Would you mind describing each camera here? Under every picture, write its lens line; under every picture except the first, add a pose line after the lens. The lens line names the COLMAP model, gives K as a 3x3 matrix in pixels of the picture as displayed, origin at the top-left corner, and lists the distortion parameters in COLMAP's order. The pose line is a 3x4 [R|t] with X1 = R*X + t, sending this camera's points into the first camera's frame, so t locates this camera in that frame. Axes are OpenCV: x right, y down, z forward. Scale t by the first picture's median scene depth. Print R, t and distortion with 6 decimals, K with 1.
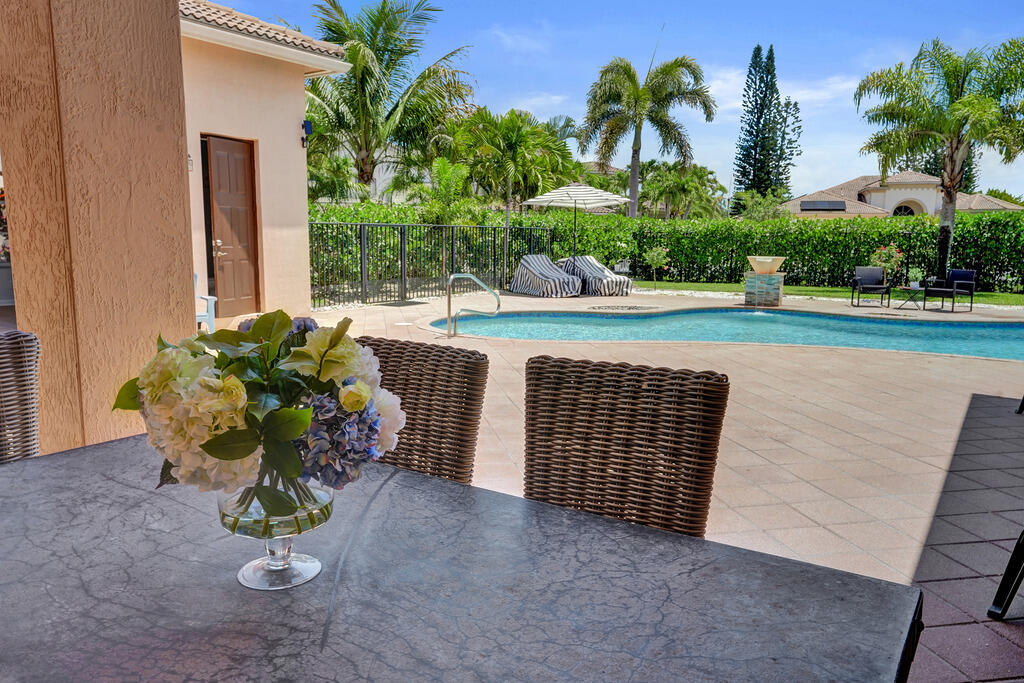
lens RADIAL K [[749.9, 0, 512.0], [0, 749.9, 341.5], [0, 0, 1]] dist [0.001011, 0.001533]
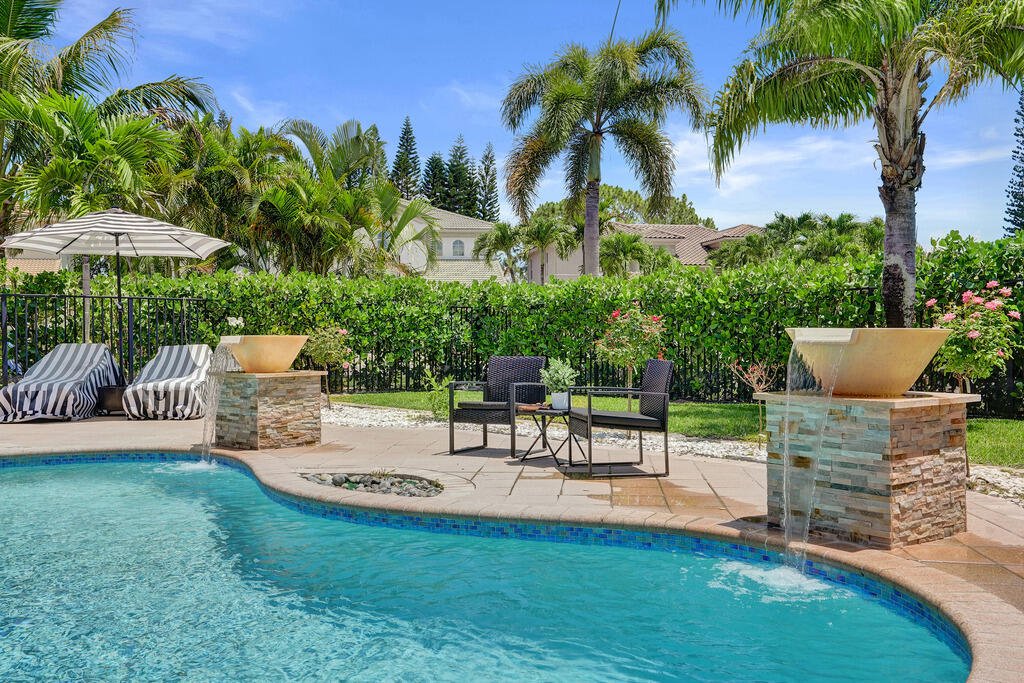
lens RADIAL K [[920.5, 0, 512.0], [0, 920.5, 341.5], [0, 0, 1]] dist [0.063167, 0.007105]
pose [[0.960581, -0.014883, -0.277603, 0.484740], [-0.022423, 0.991165, -0.130729, -0.031869], [0.277096, 0.131800, 0.951760, 0.401081]]
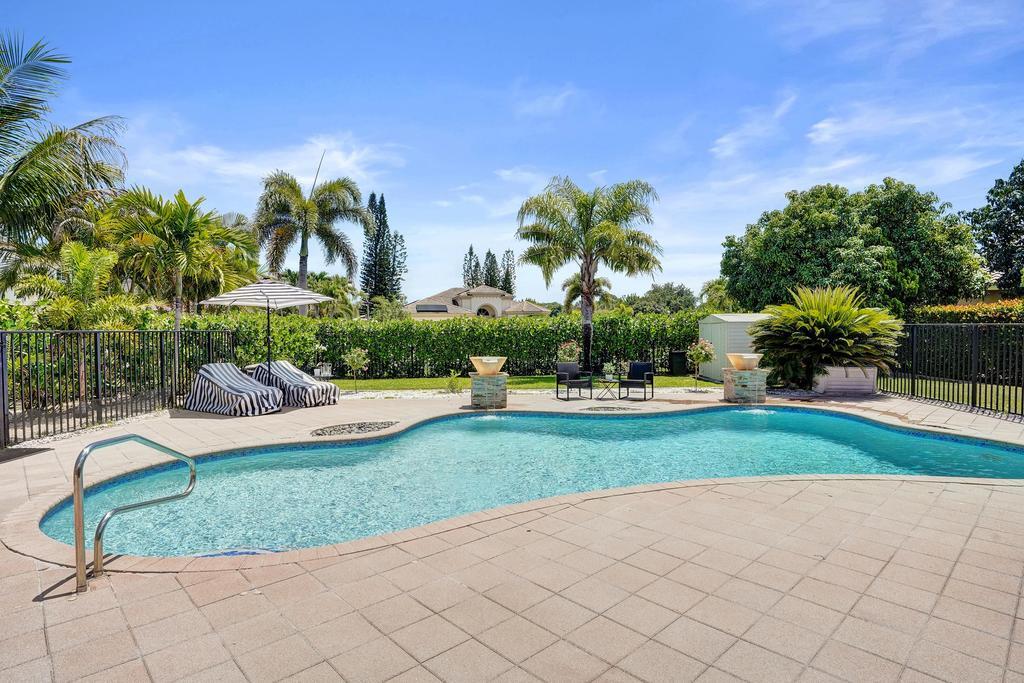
lens RADIAL K [[550.7, 0, 512.2], [0, 550.7, 346.0], [0, 0, 1]] dist [-0.053741, 0.034260]
pose [[0.841590, -0.031052, 0.539224, -0.017884], [0.090465, 0.992347, -0.084045, -0.049461], [-0.532487, 0.119512, 0.837958, 0.289484]]
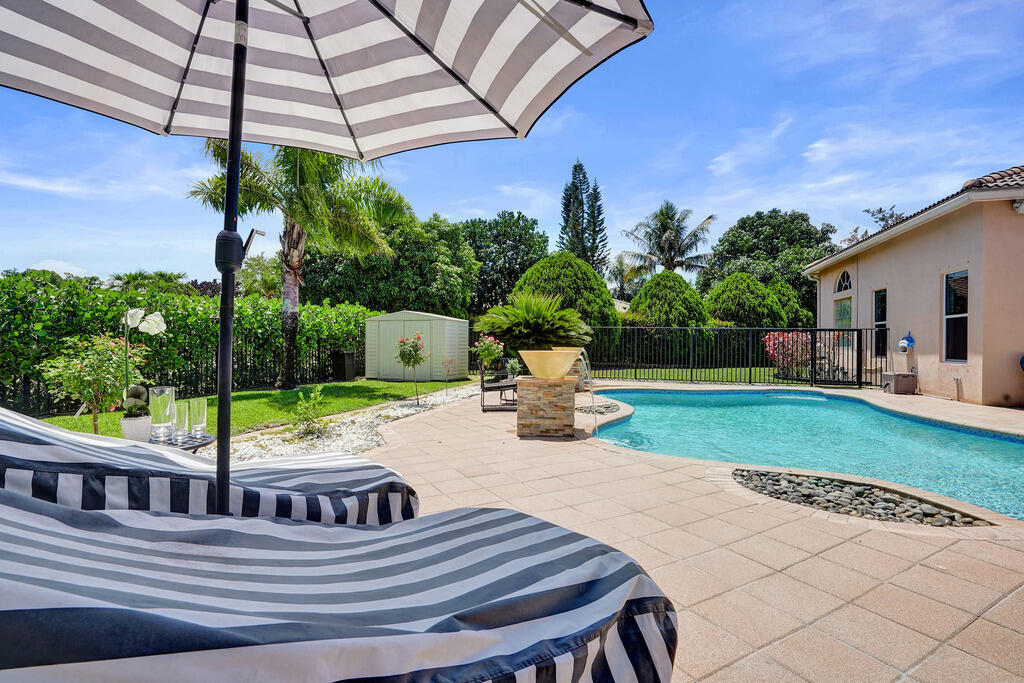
lens RADIAL K [[483.7, 0, 503.8], [0, 483.7, 343.8], [0, 0, 1]] dist [-0.070290, 0.029963]
pose [[-0.294131, -0.012324, 0.955686, -0.008720], [0.122968, 0.991118, 0.050627, -0.109435], [-0.947822, 0.132410, -0.290003, 0.881951]]
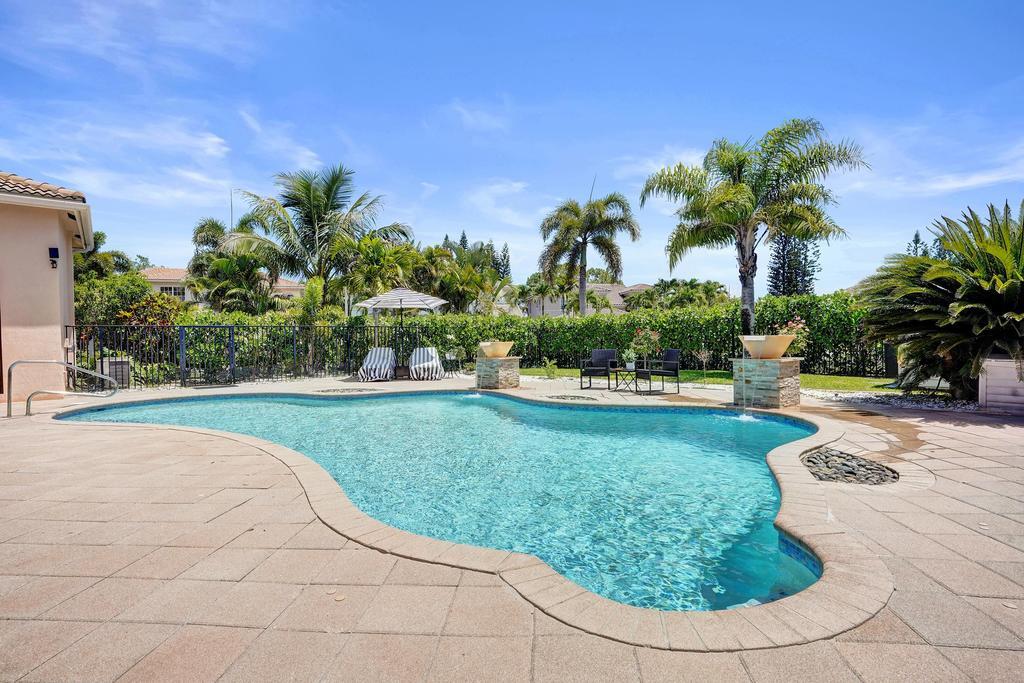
lens RADIAL K [[498.5, 0, 508.8], [0, 498.5, 343.1], [0, 0, 1]] dist [-0.071749, 0.032326]
pose [[0.961222, -0.029630, -0.274179, 0.422584], [-0.008440, 0.990585, -0.136642, -0.011806], [0.275647, 0.133658, 0.951922, 0.256413]]
